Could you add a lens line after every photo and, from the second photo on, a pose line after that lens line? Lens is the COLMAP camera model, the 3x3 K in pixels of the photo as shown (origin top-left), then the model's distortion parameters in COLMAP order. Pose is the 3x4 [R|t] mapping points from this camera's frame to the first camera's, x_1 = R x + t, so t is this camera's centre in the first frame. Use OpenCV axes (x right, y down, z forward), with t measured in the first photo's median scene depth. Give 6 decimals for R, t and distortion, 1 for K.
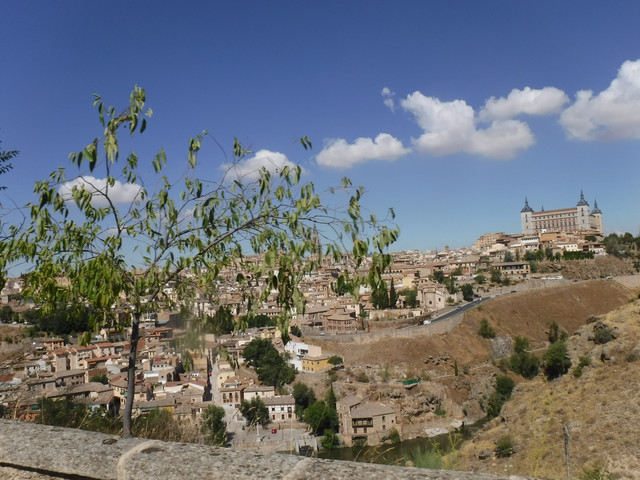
lens RADIAL K [[527.5, 0, 320.5], [0, 527.5, 241.3], [0, 0, 1]] dist [-0.092459, 0.045594]
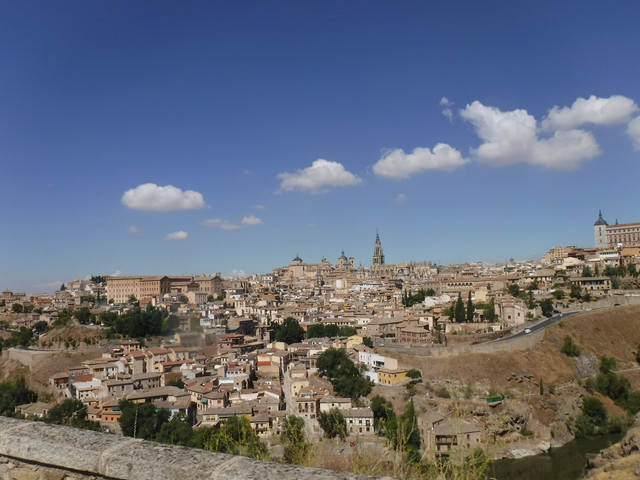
lens RADIAL K [[527.5, 0, 321.5], [0, 527.5, 238.1], [0, 0, 1]] dist [-0.092459, 0.045594]
pose [[0.994647, 0.018428, -0.101675, -0.040778], [-0.020839, 0.999525, -0.022703, 0.000377], [0.101208, 0.024701, 0.994559, 0.009083]]
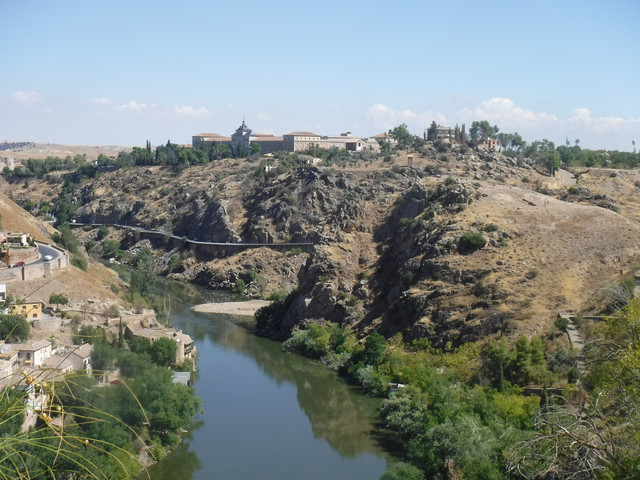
lens RADIAL K [[1115.2, 0, 317.7], [0, 1115.2, 236.5], [0, 0, 1]] dist [0.035933, 0.000000]
pose [[0.136453, -0.014506, 0.990540, -1.294132], [-0.088136, 0.995750, 0.026723, 0.052991], [-0.986718, -0.090949, 0.134594, 0.363619]]
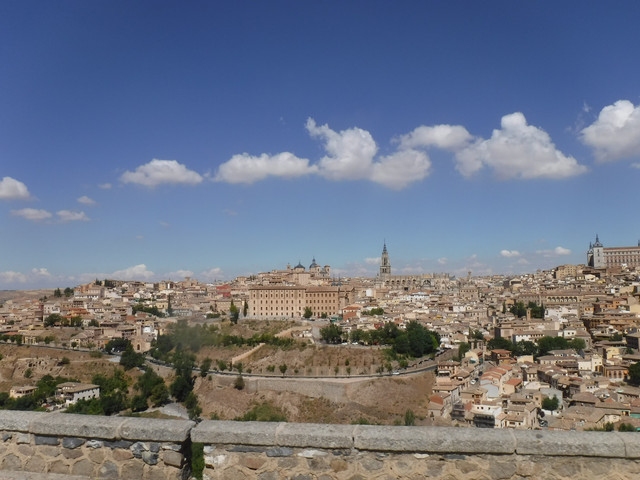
lens RADIAL K [[527.5, 0, 323.8], [0, 527.5, 236.4], [0, 0, 1]] dist [-0.092459, 0.045594]
pose [[0.970384, 0.067837, 0.231847, -1.002944], [-0.058354, 0.997164, -0.047526, 0.019327], [-0.234414, 0.032590, 0.971590, 0.116977]]
